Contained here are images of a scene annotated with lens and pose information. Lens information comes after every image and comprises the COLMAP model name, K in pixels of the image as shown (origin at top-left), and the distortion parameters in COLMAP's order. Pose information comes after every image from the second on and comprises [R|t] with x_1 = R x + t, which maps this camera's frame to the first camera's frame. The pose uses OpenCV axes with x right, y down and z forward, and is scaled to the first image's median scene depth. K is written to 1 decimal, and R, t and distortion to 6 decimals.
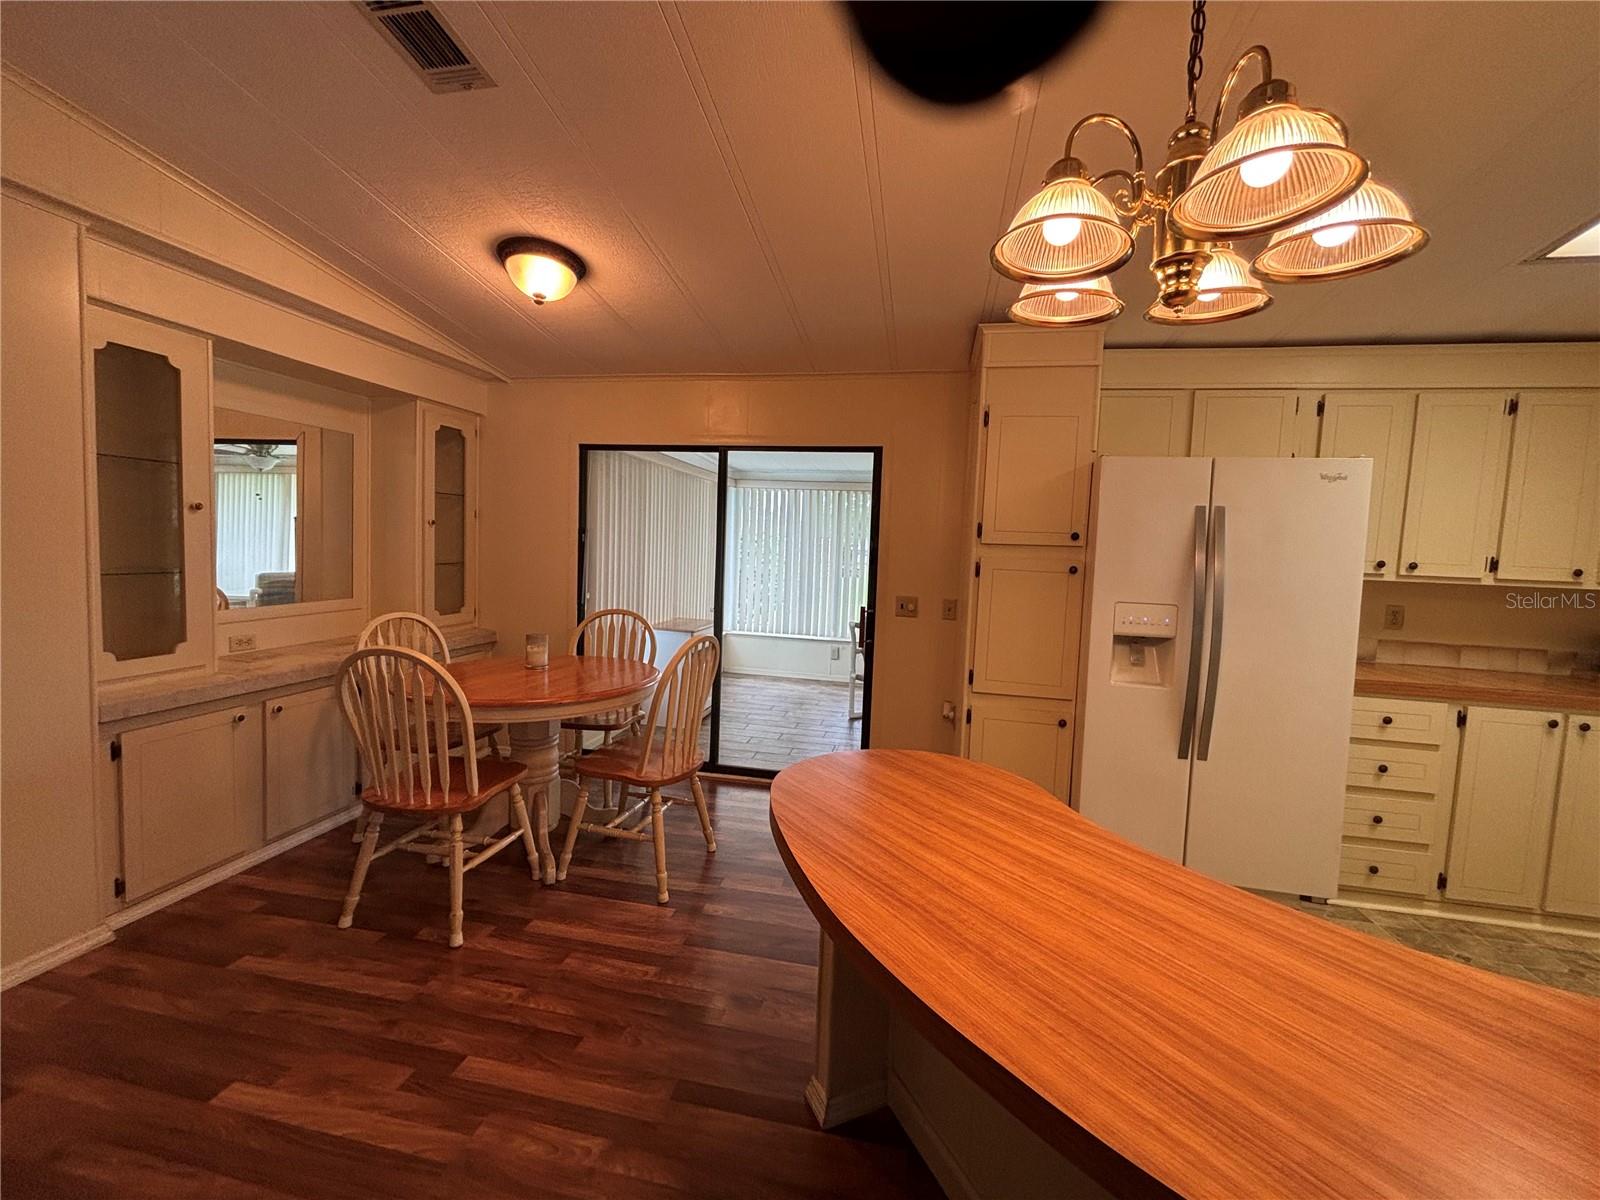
lens RADIAL K [[653.5, 0, 795.0], [0, 653.5, 590.9], [0, 0, 1]] dist [-0.002462, 0.000170]
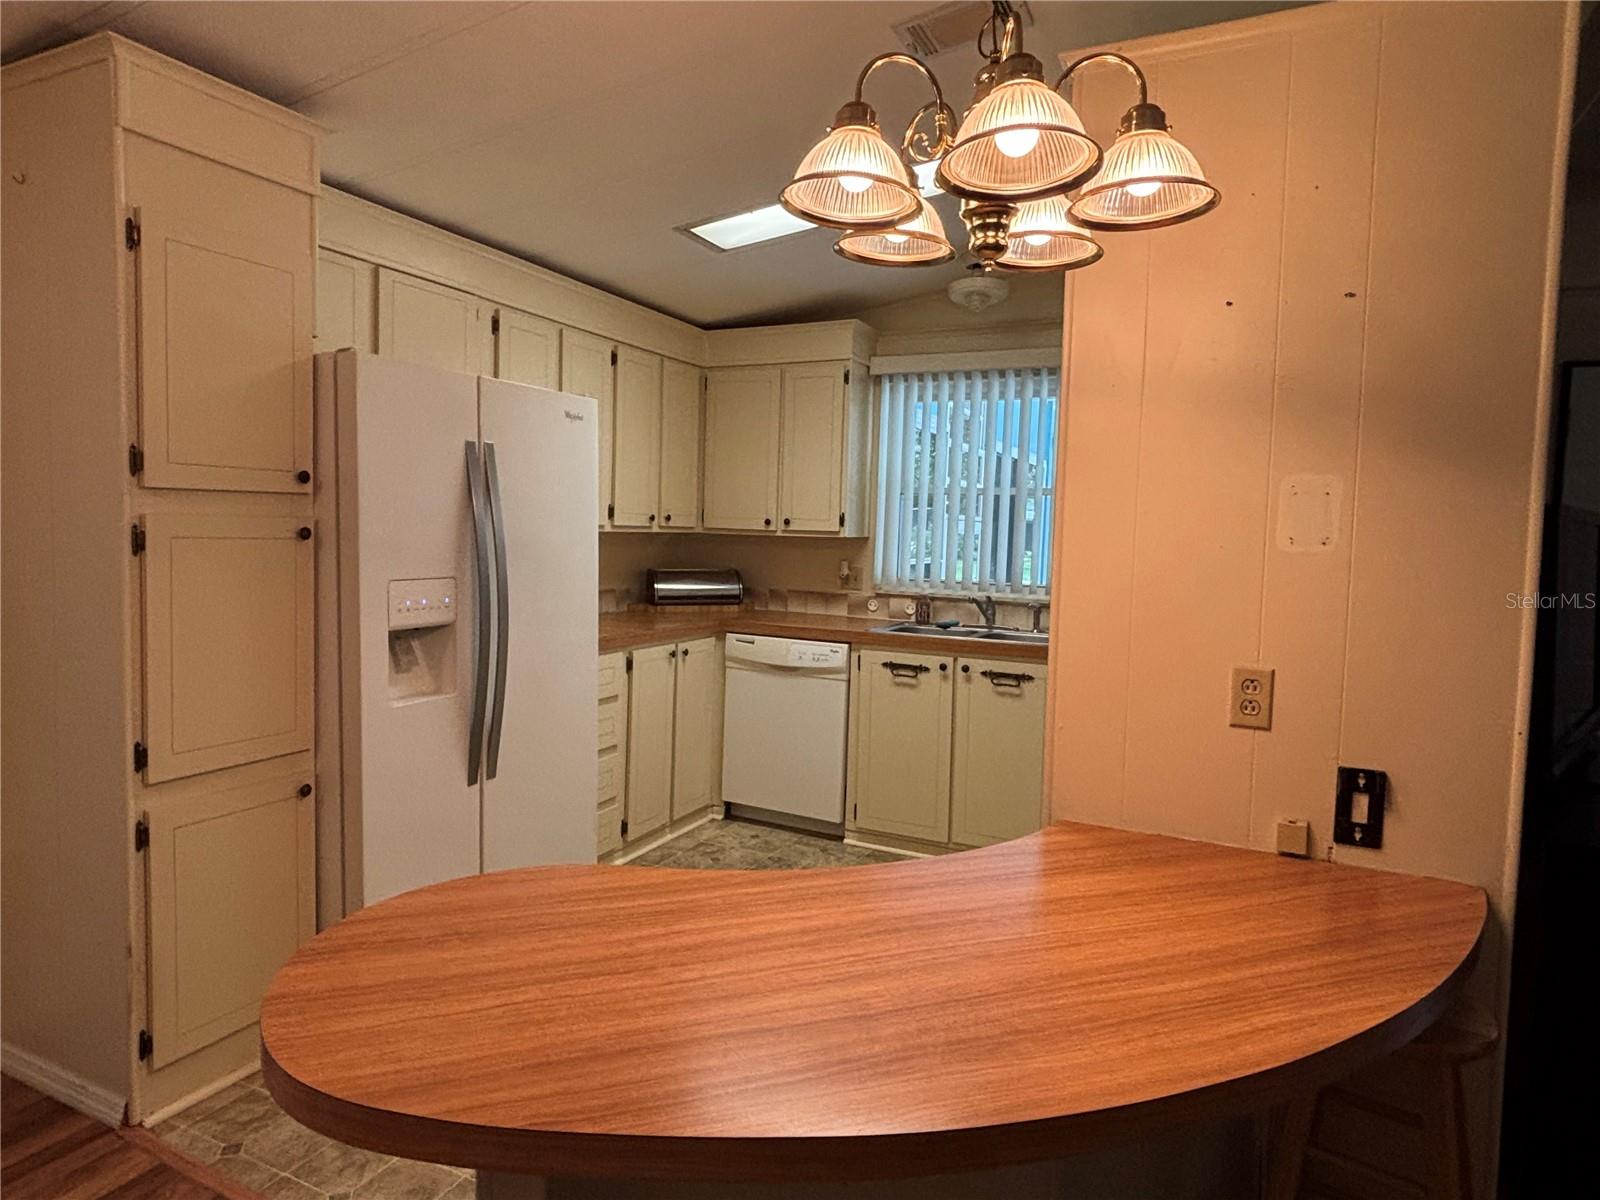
lens RADIAL K [[947.7, 0, 803.1], [0, 947.7, 584.8], [0, 0, 1]] dist [-0.001518, -0.002424]
pose [[0.241681, -0.093834, 0.965808, -0.326403], [0.046085, 0.995300, 0.085168, -0.040481], [-0.969261, 0.023926, 0.244869, 0.370306]]
